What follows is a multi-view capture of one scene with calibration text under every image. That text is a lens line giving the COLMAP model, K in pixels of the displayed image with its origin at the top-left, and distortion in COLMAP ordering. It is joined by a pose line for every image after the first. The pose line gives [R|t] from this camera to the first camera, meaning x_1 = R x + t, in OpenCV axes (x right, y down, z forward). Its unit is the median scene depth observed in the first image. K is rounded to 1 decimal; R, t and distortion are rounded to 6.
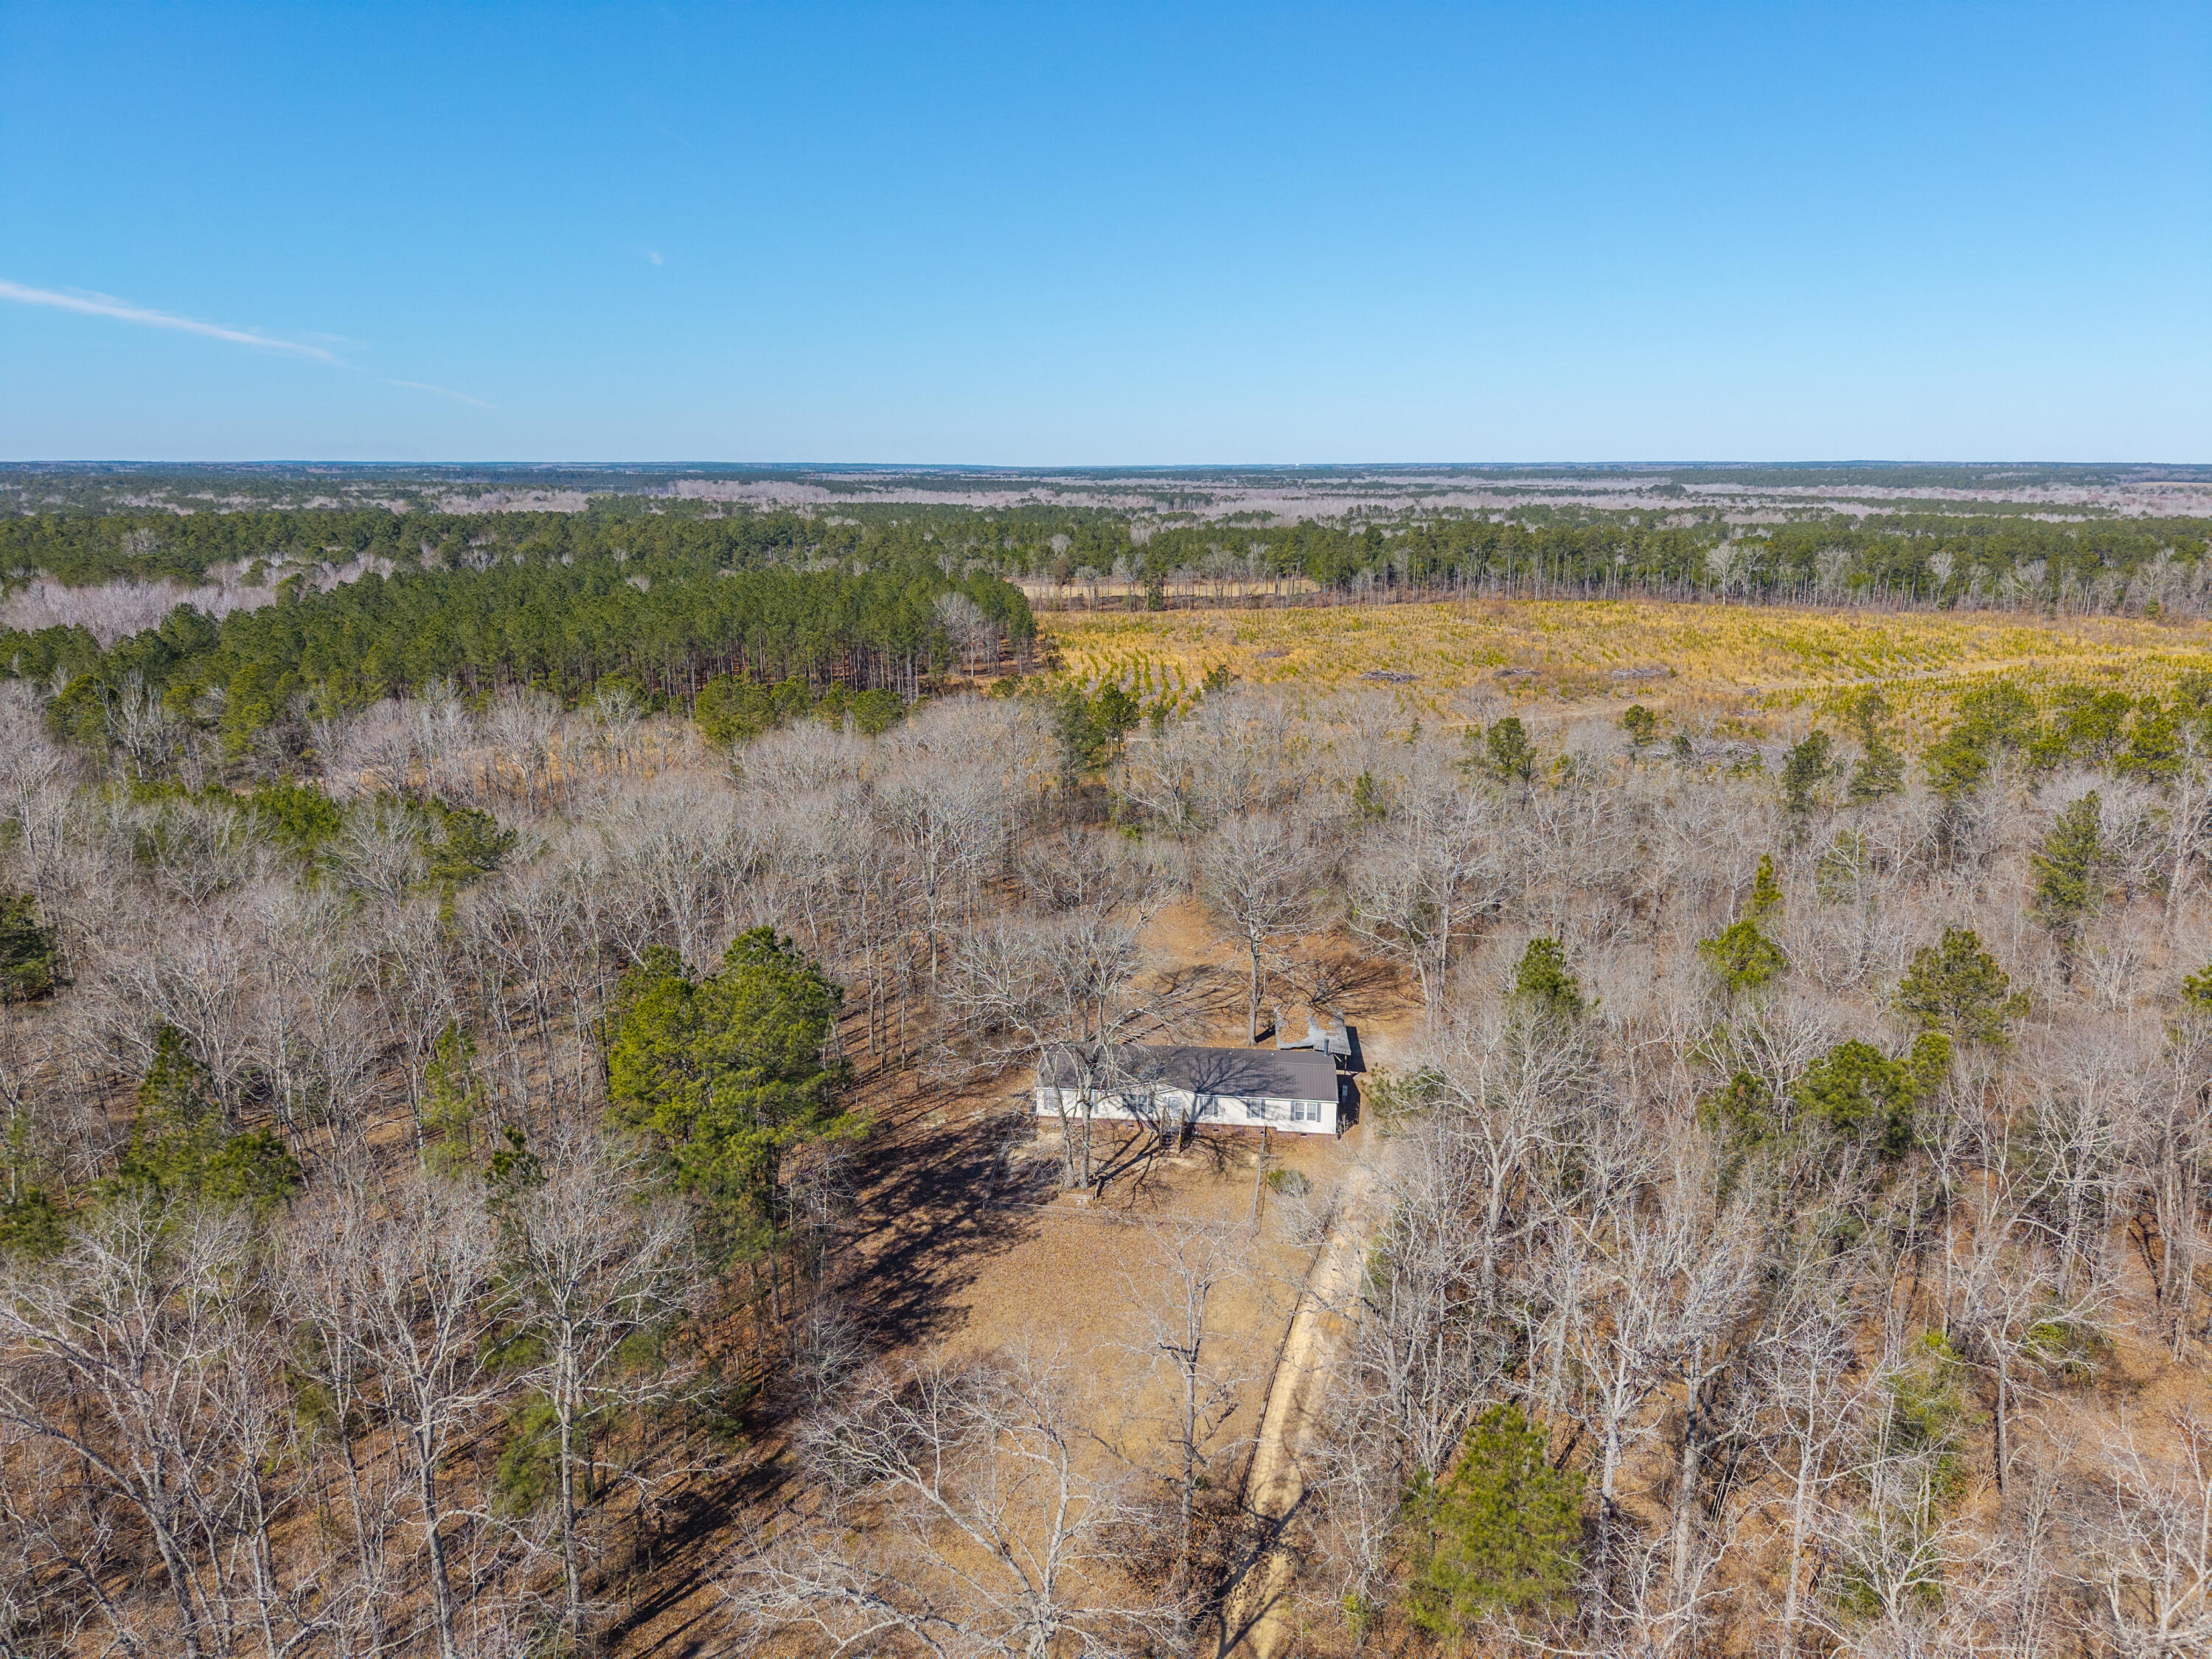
lens RADIAL K [[1497.9, 0, 1106.4], [0, 1497.9, 829.6], [0, 0, 1]] dist [0.031871, -0.036780]
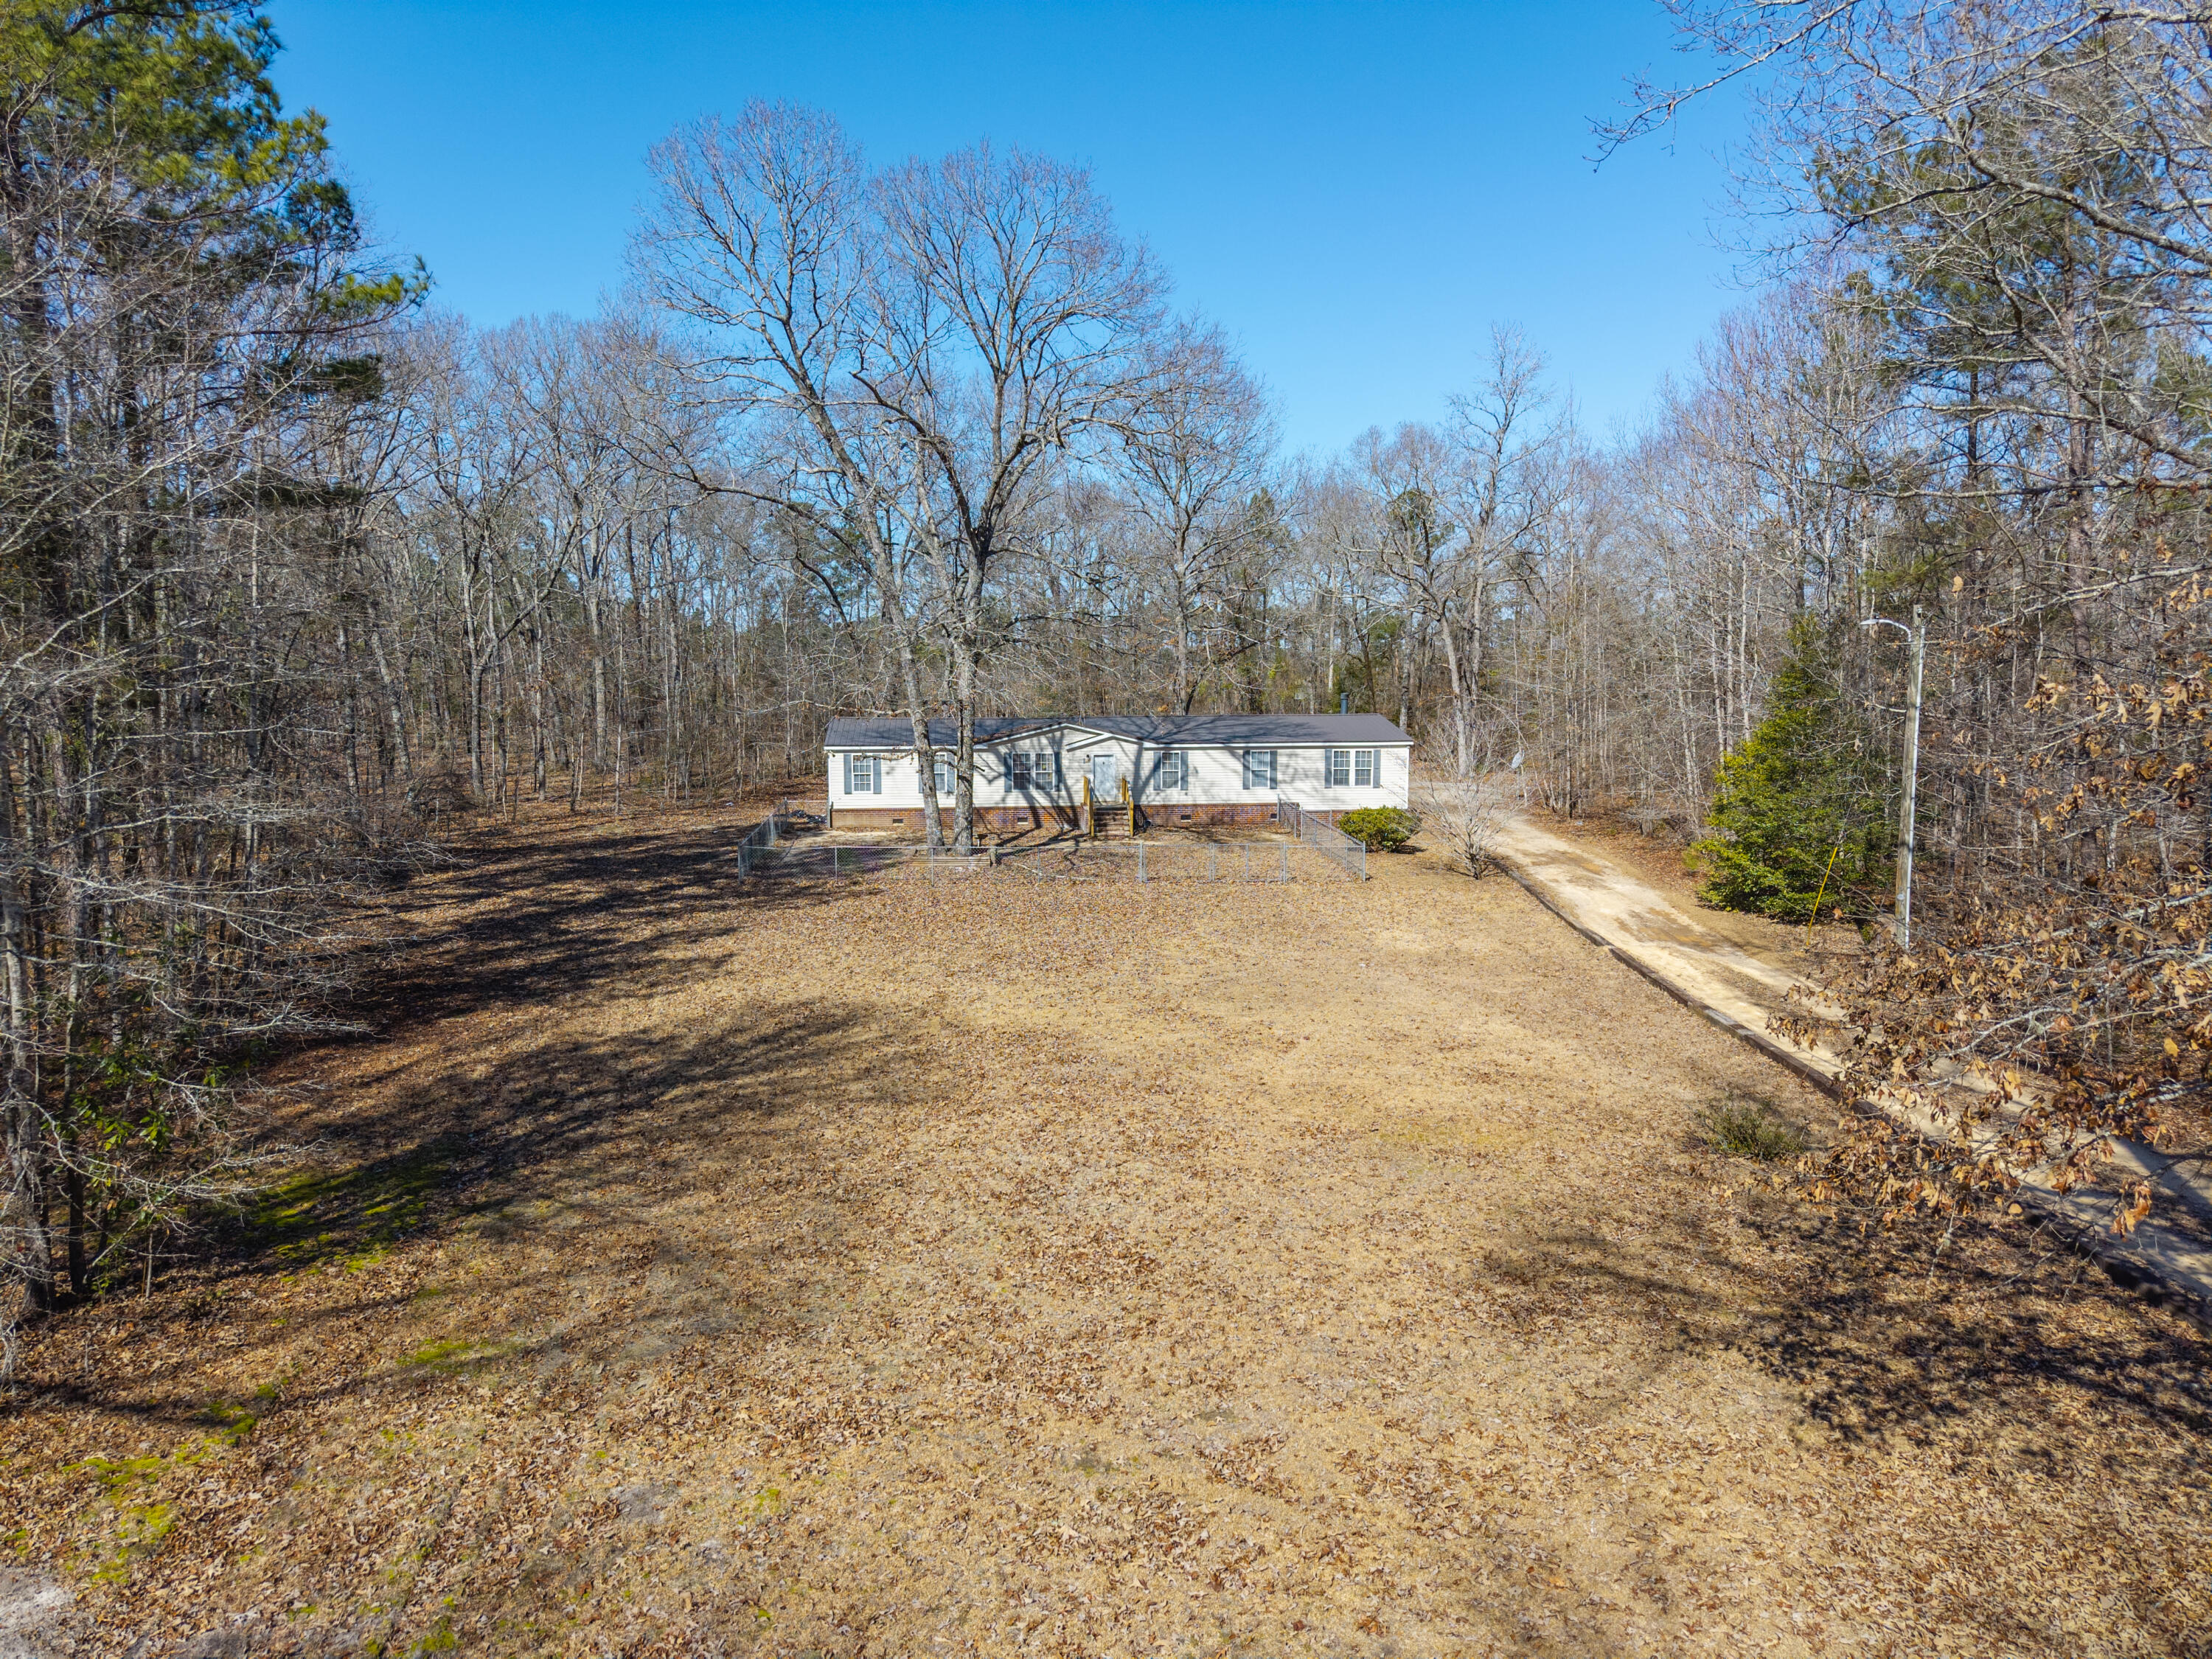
lens RADIAL K [[1497.9, 0, 1086.4], [0, 1497.9, 826.0], [0, 0, 1]] dist [0.031871, -0.036780]
pose [[0.978752, -0.026766, 0.203295, -0.023537], [0.056861, 0.987991, -0.143672, 0.102240], [-0.197008, 0.152178, 0.968519, 0.190749]]
